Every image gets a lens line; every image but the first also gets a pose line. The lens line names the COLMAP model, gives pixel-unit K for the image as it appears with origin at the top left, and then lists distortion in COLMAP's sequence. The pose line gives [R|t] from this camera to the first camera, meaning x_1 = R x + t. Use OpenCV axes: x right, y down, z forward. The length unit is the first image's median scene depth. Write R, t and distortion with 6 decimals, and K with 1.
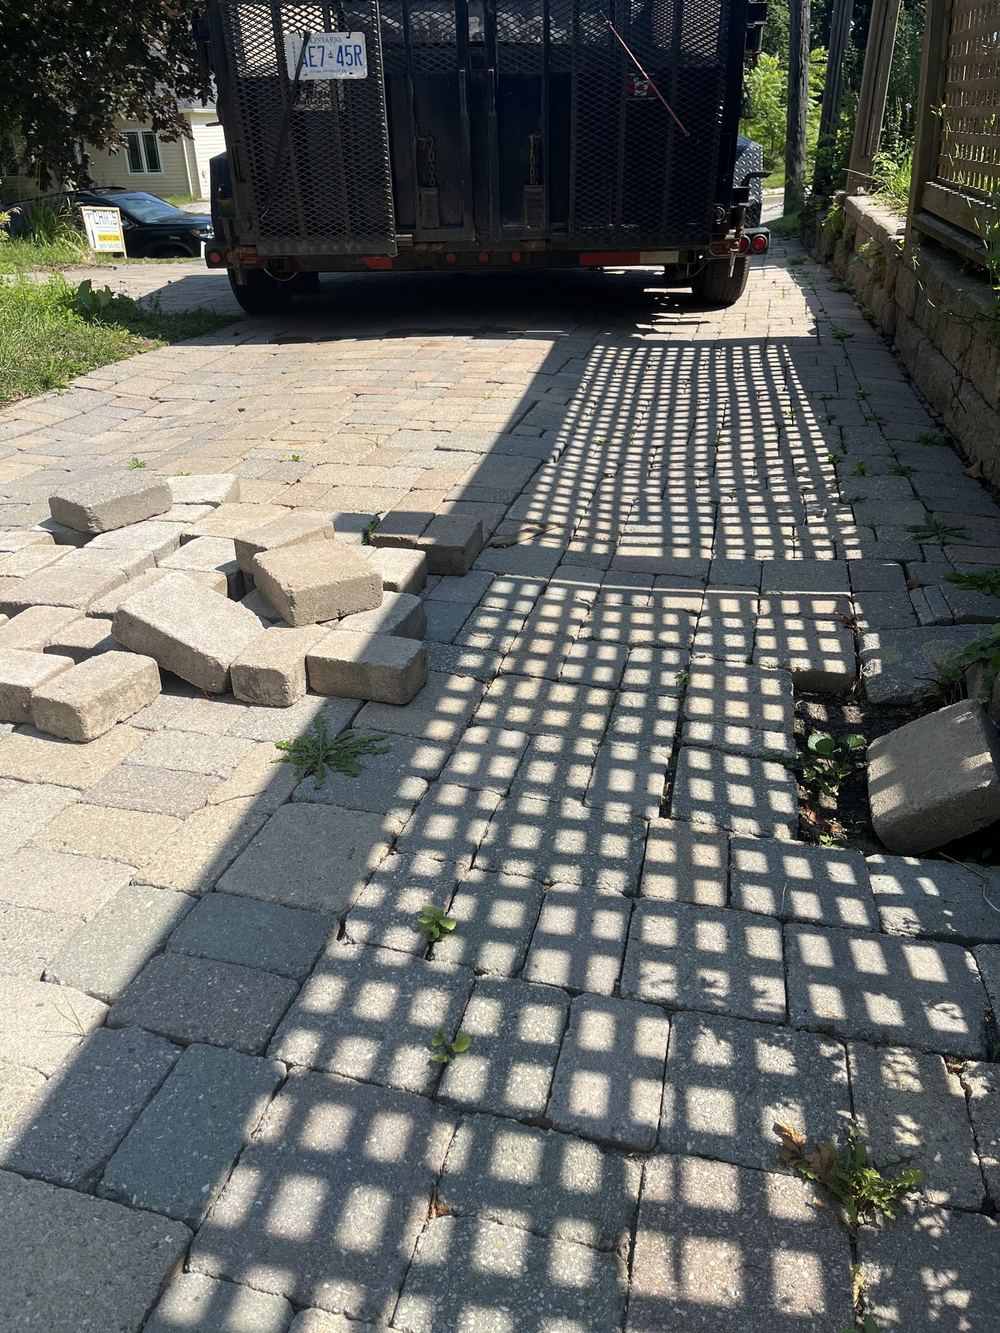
lens RADIAL K [[1018.3, 0, 492.1], [0, 1018.3, 666.1], [0, 0, 1]] dist [0.071351, -0.106036]
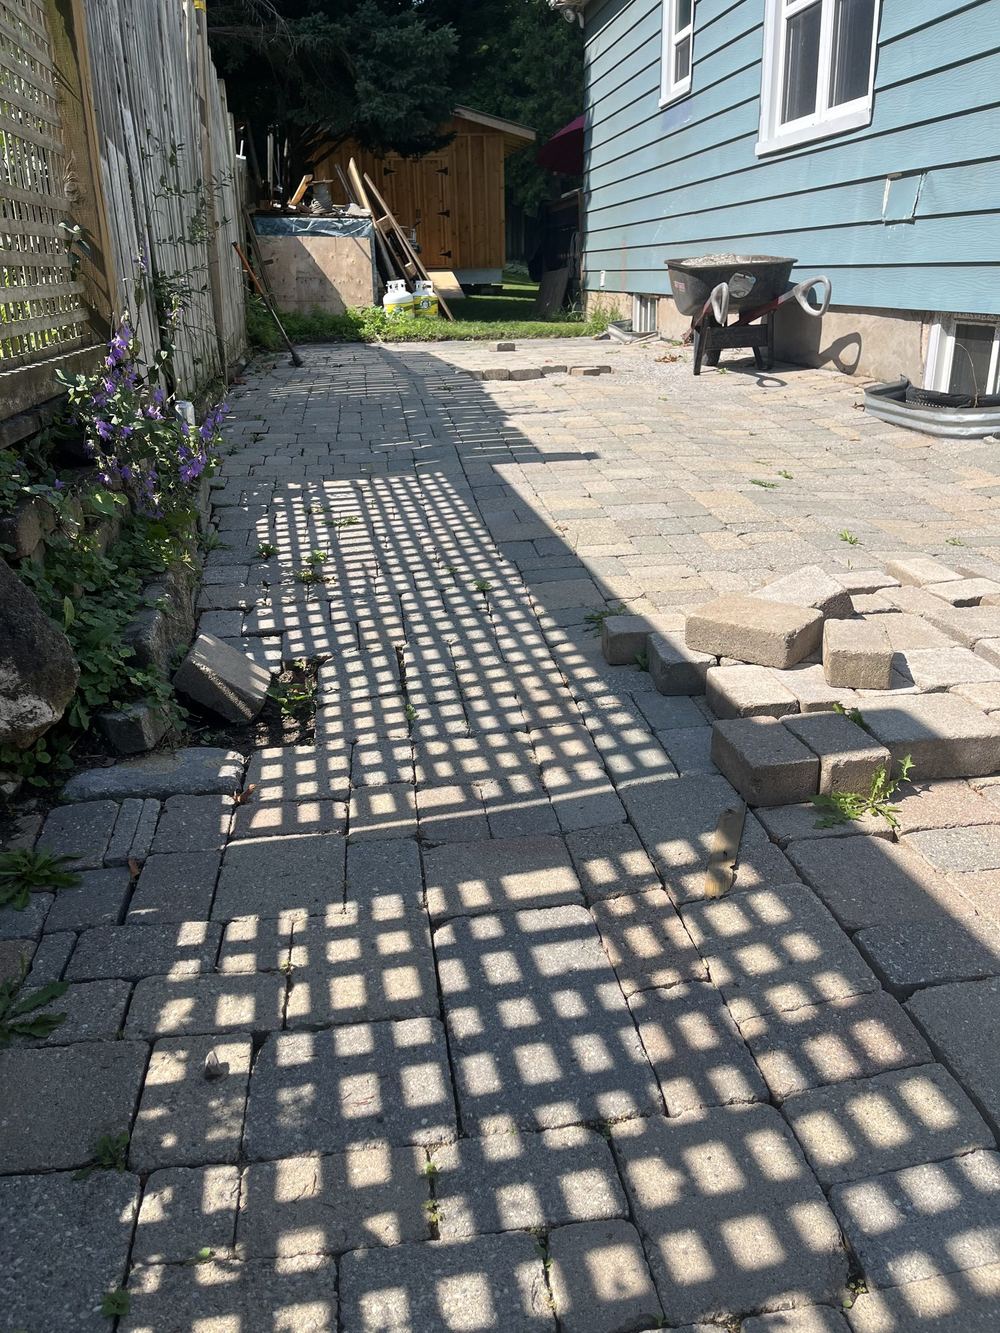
lens RADIAL K [[1018.3, 0, 492.1], [0, 1018.3, 666.1], [0, 0, 1]] dist [0.071351, -0.106036]
pose [[-0.929855, 0.170494, -0.326040, 0.387629], [-0.131690, 0.673222, 0.727619, -0.712591], [0.343552, 0.719516, -0.603547, 1.407879]]
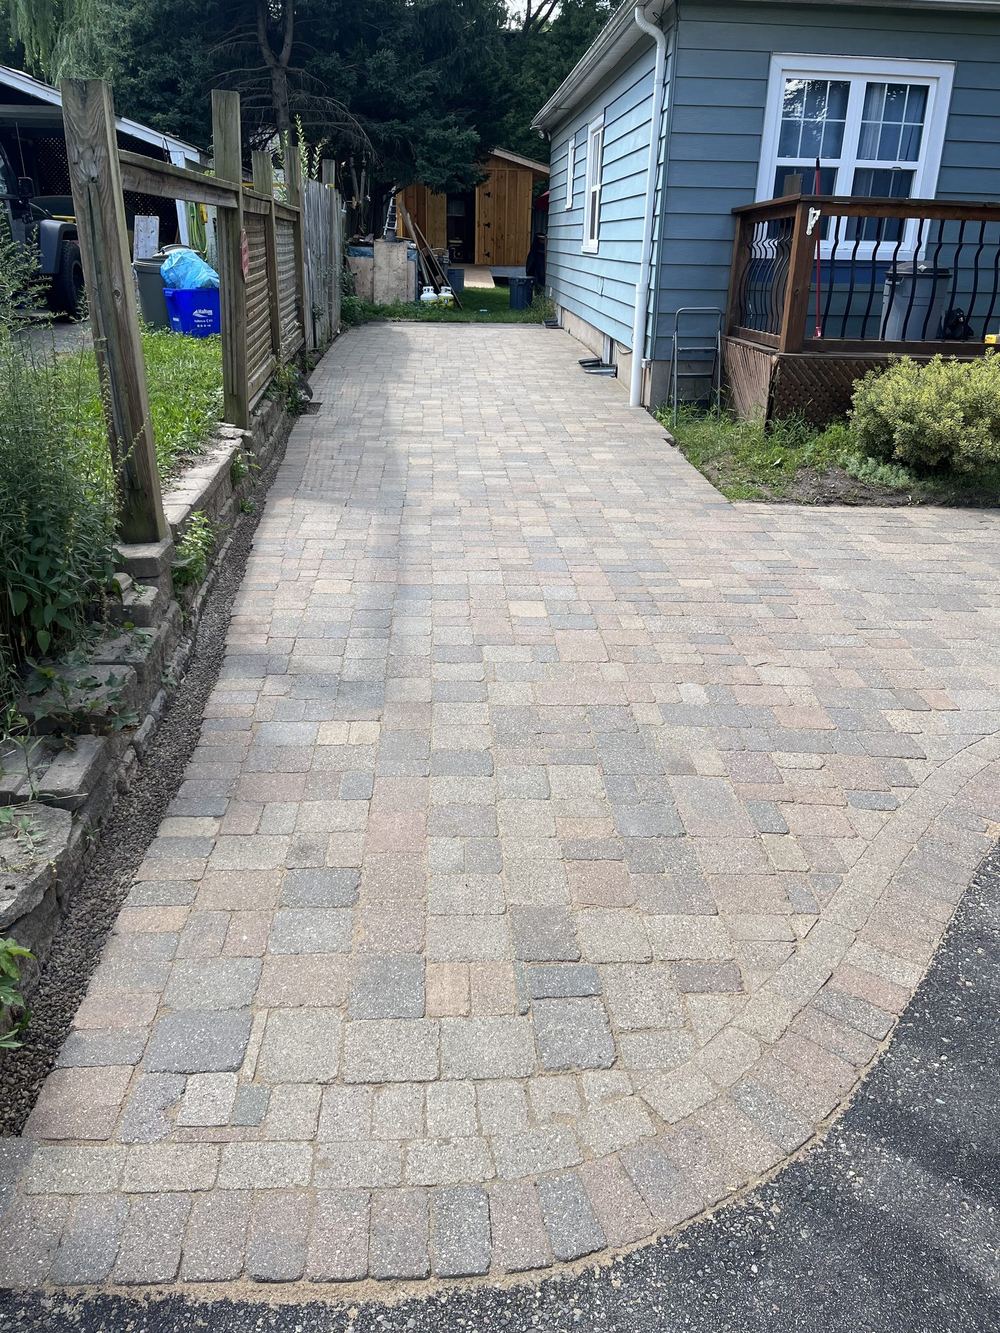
lens RADIAL K [[1018.3, 0, 492.1], [0, 1018.3, 666.1], [0, 0, 1]] dist [0.071351, -0.106036]
pose [[-0.958184, 0.116926, -0.261172, 0.603490], [-0.127316, 0.643188, 0.755049, -1.484970], [0.256268, 0.756728, -0.601406, 2.579359]]
